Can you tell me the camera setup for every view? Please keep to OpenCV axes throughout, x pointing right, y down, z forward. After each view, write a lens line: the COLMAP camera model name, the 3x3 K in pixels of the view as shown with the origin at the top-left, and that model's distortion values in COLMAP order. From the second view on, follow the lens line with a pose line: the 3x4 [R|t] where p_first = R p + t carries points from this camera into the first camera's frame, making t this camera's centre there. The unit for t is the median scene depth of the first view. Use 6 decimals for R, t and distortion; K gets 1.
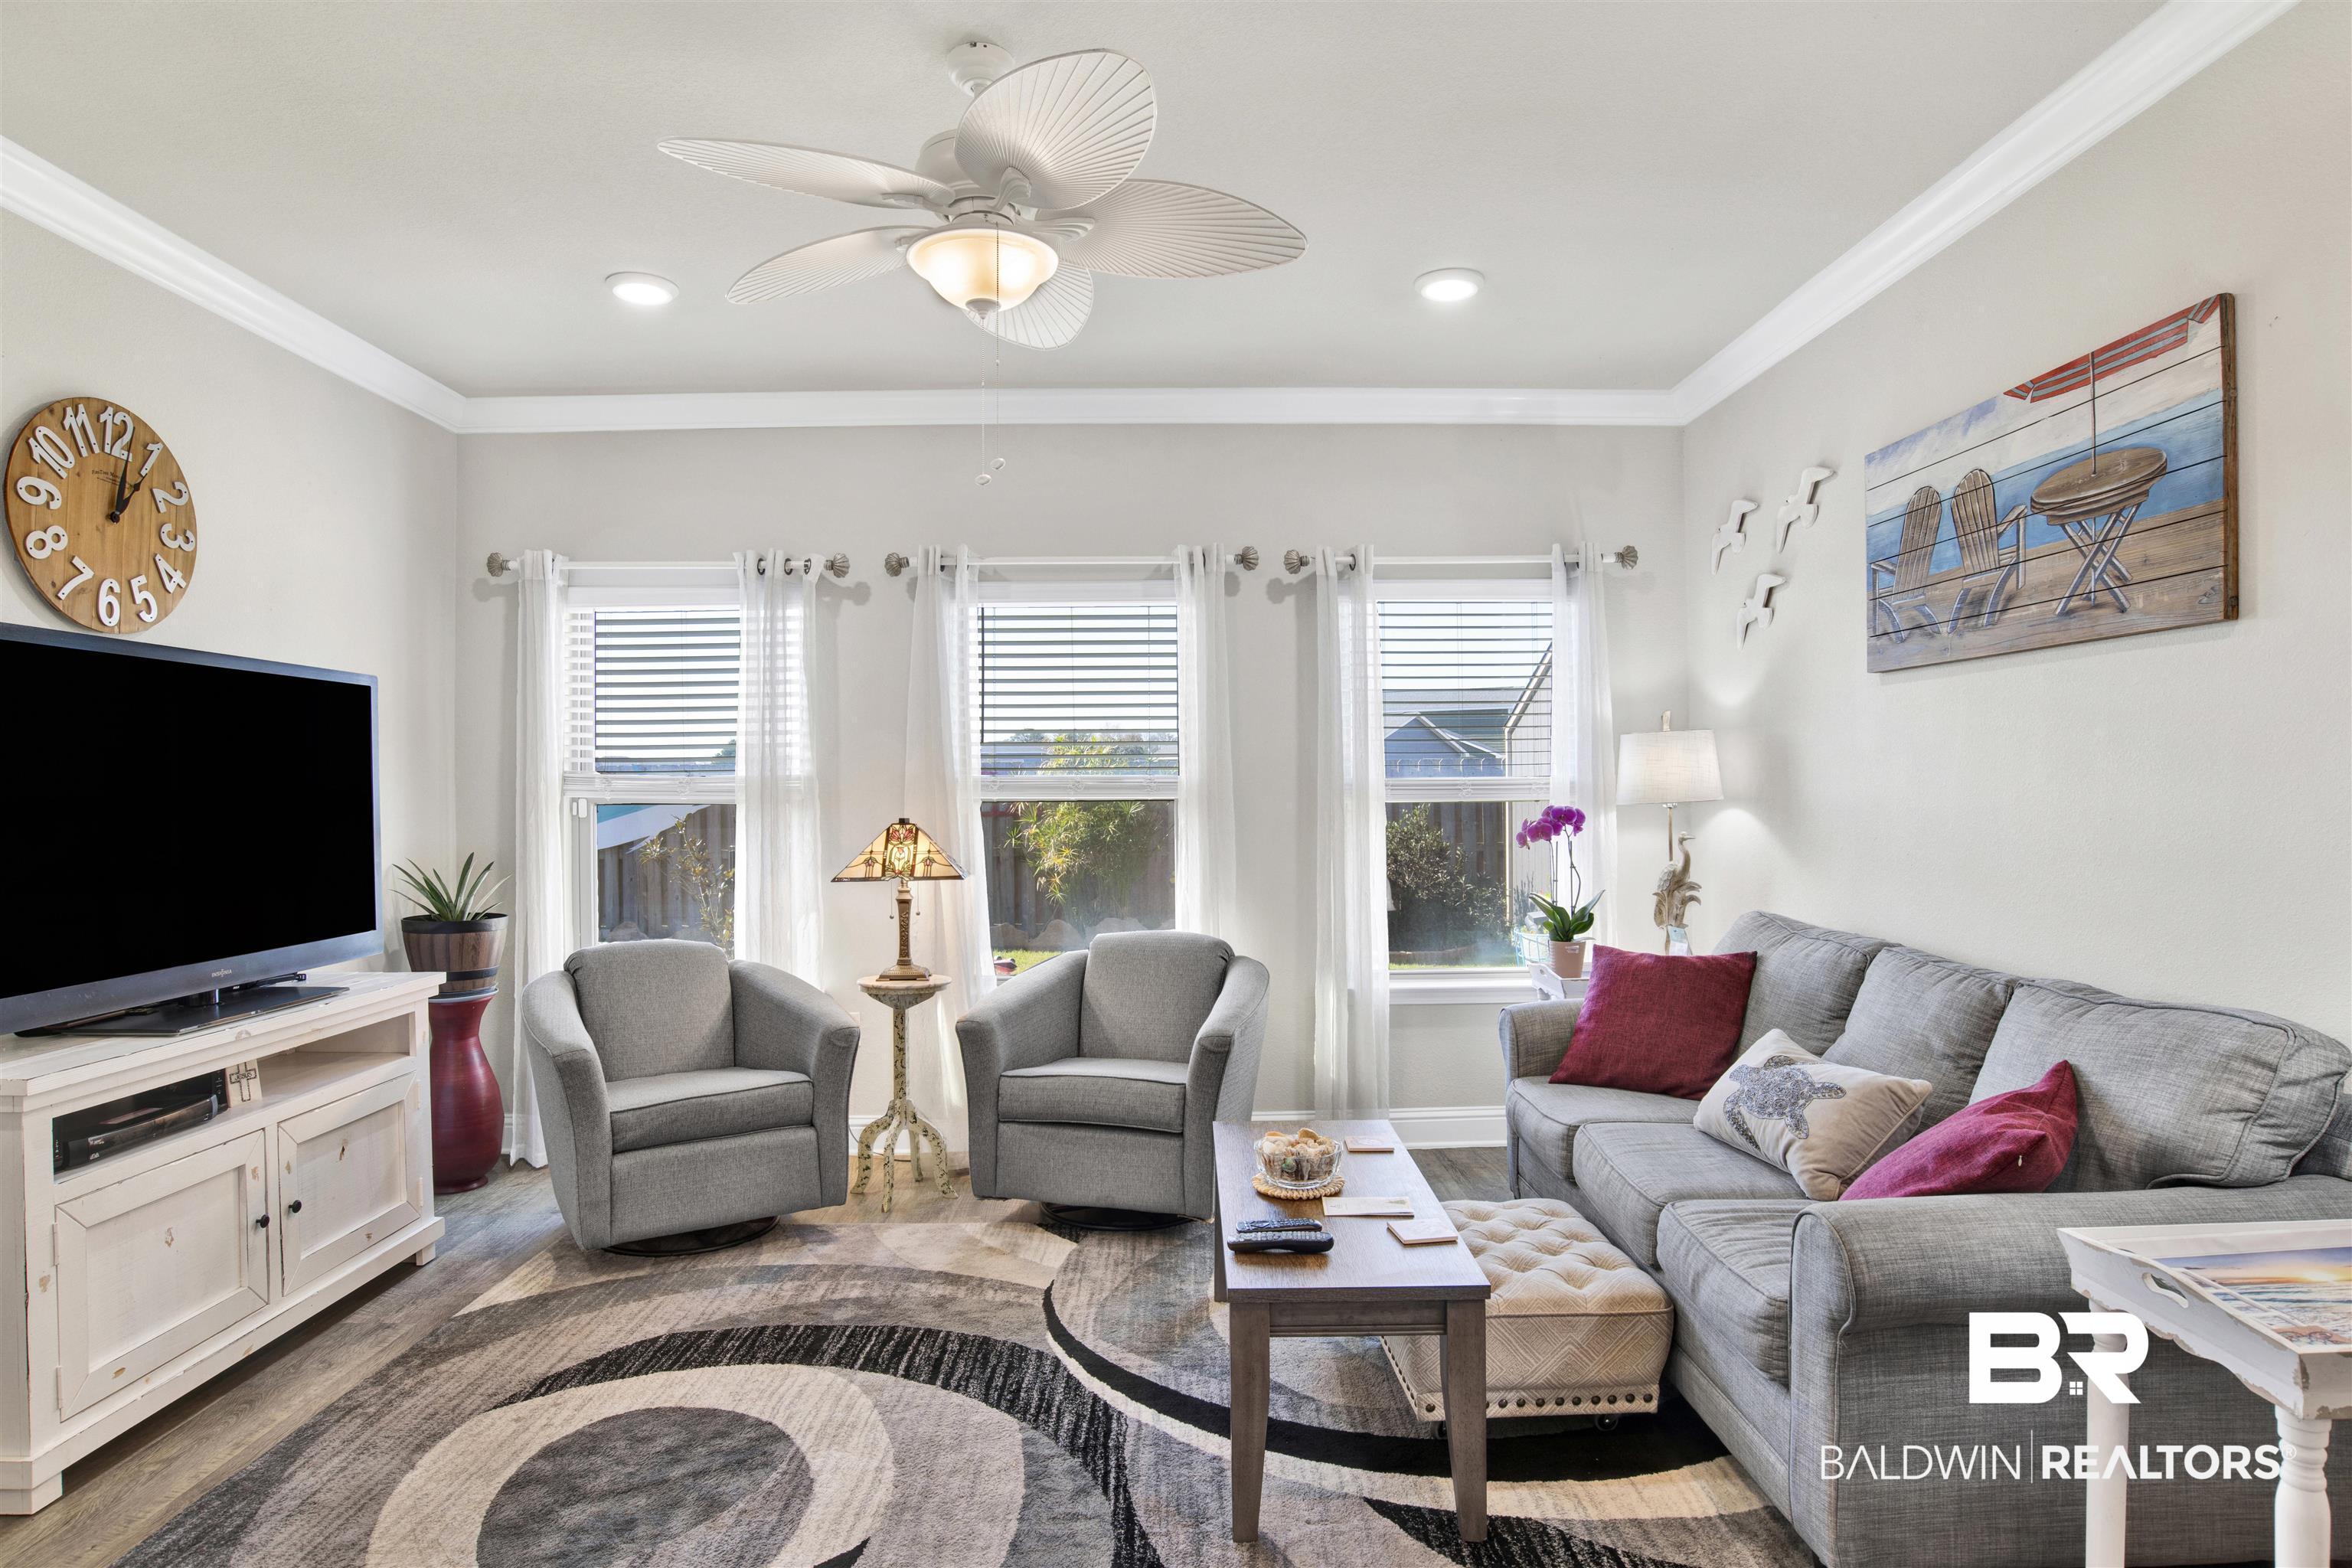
lens RADIAL K [[1262.5, 0, 1176.0], [0, 1262.5, 784.0], [0, 0, 1]] dist [-0.088695, 0.035767]
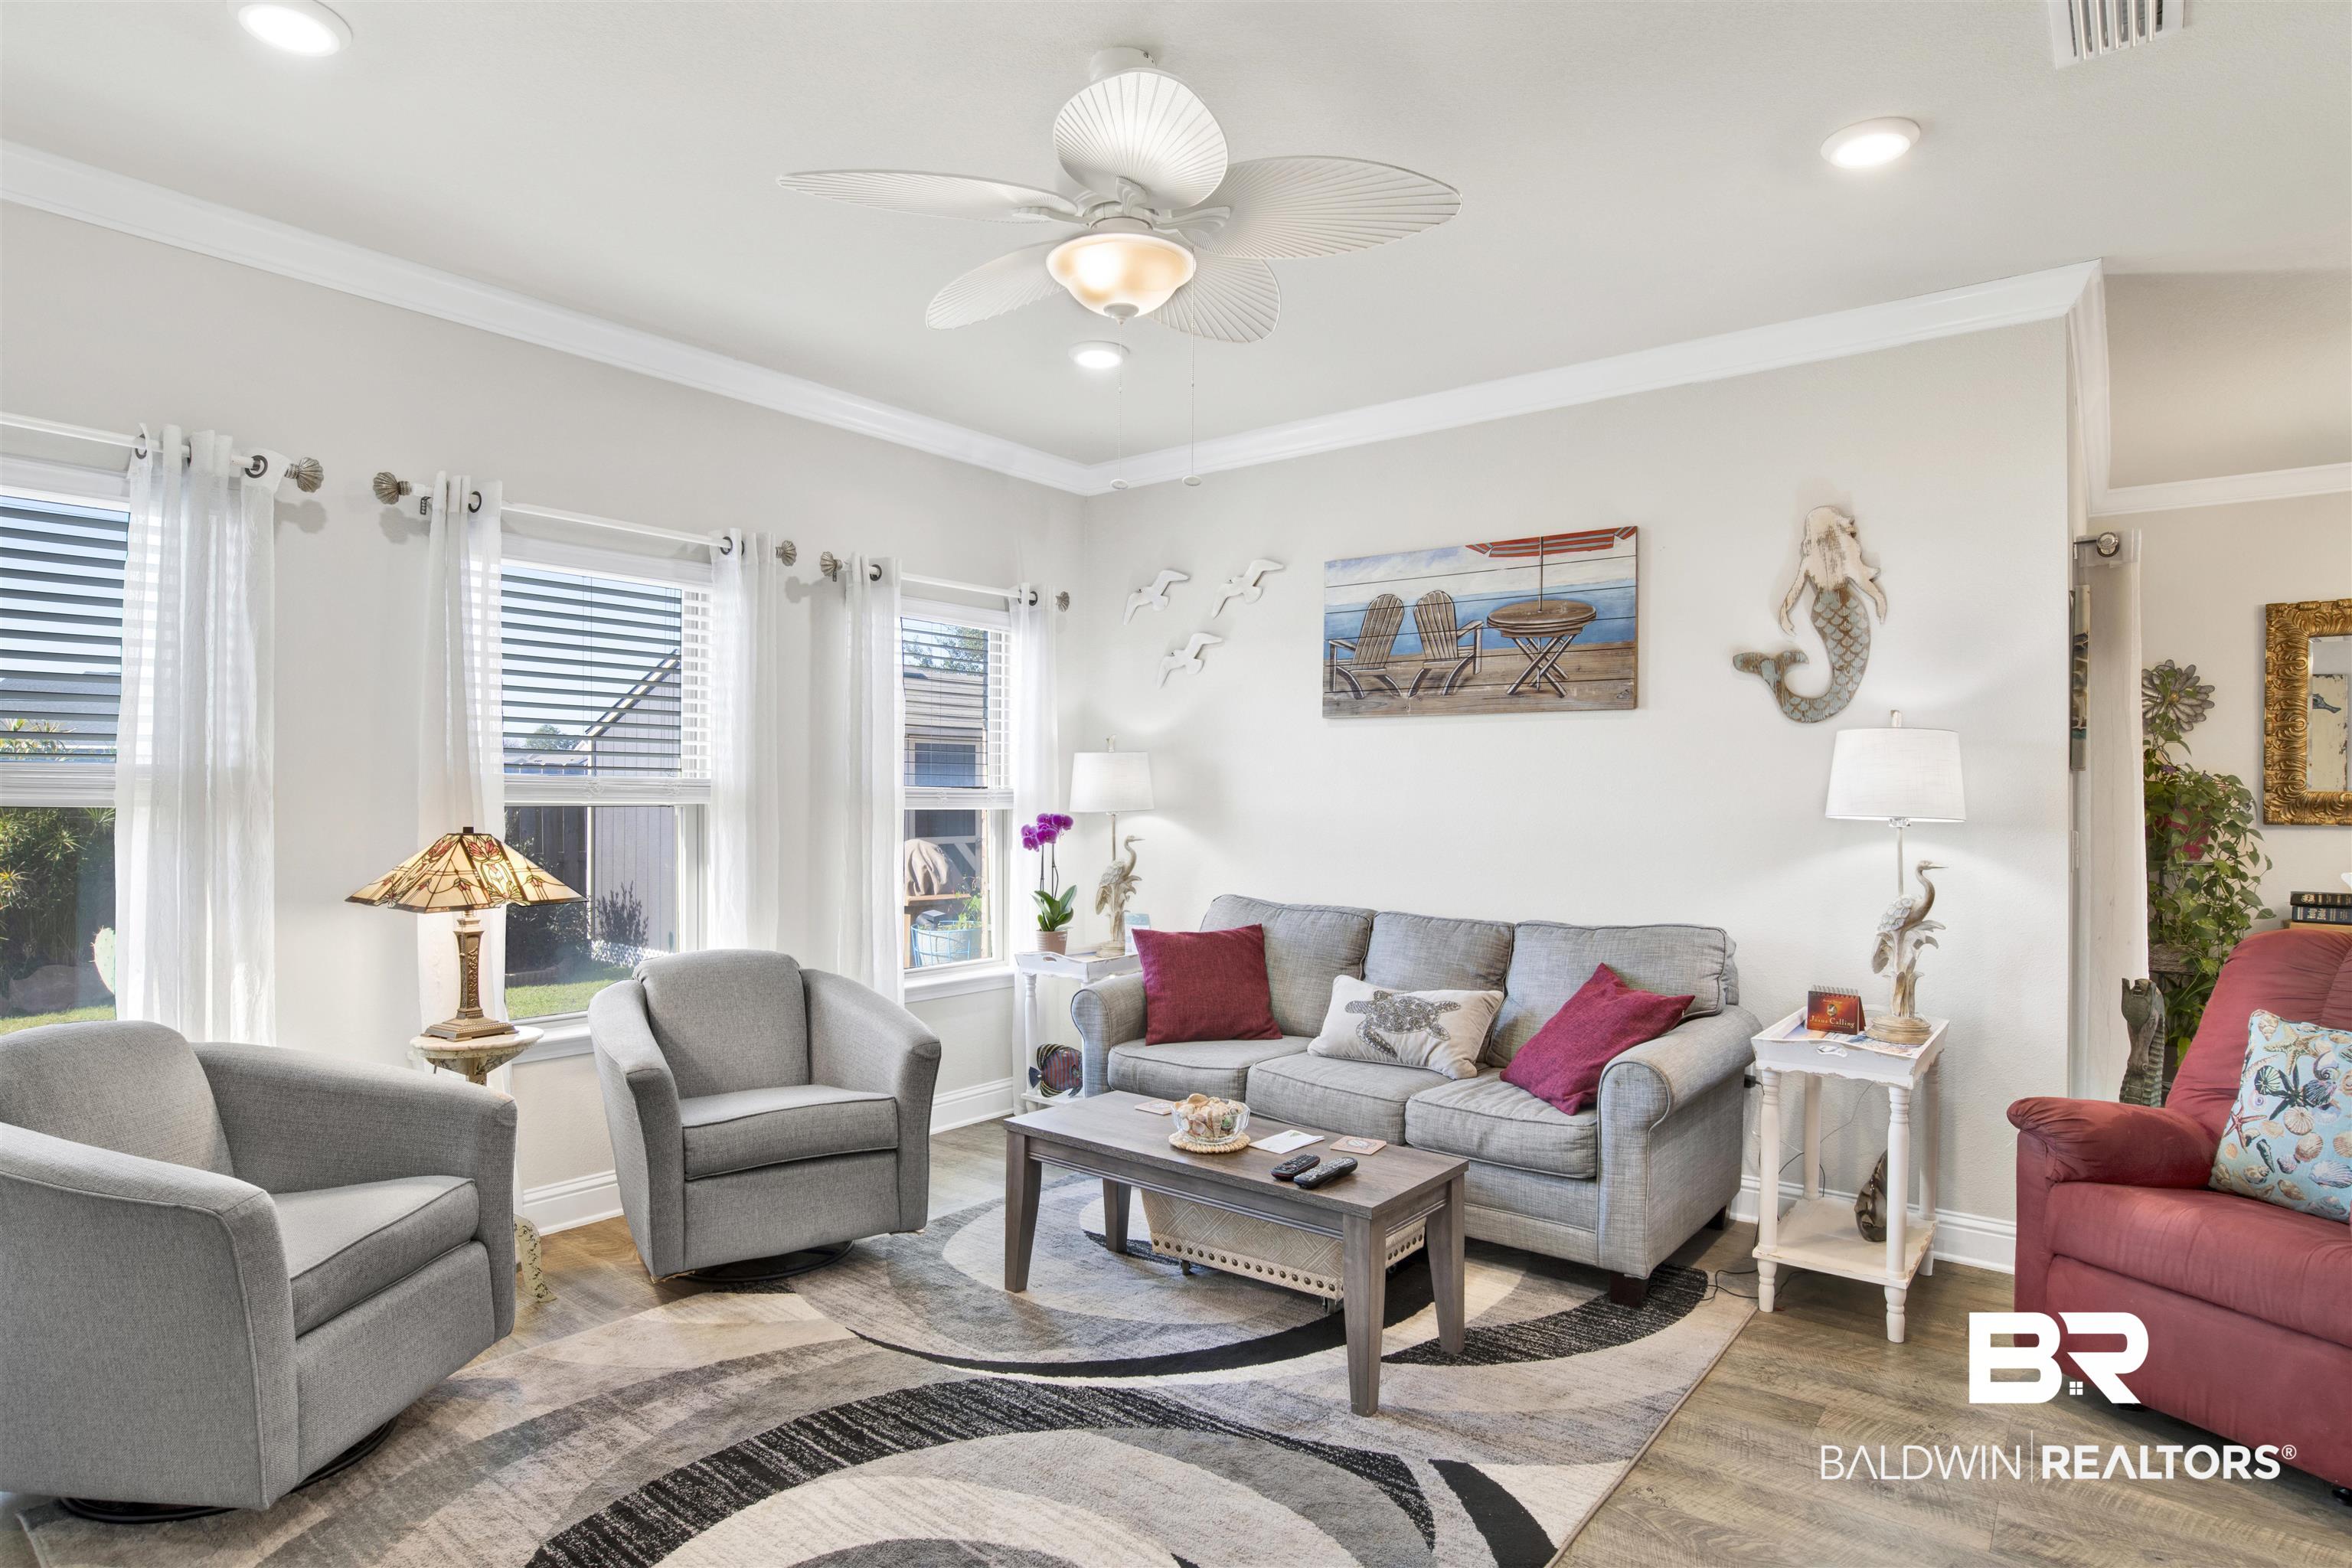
lens RADIAL K [[1250.1, 0, 1176.0], [0, 1250.1, 784.0], [0, 0, 1]] dist [-0.064718, 0.020613]
pose [[0.637942, 0.019318, 0.769842, -0.716430], [-0.014053, 0.999811, -0.013444, 0.006529], [-0.769957, -0.002242, 0.638092, 0.258713]]
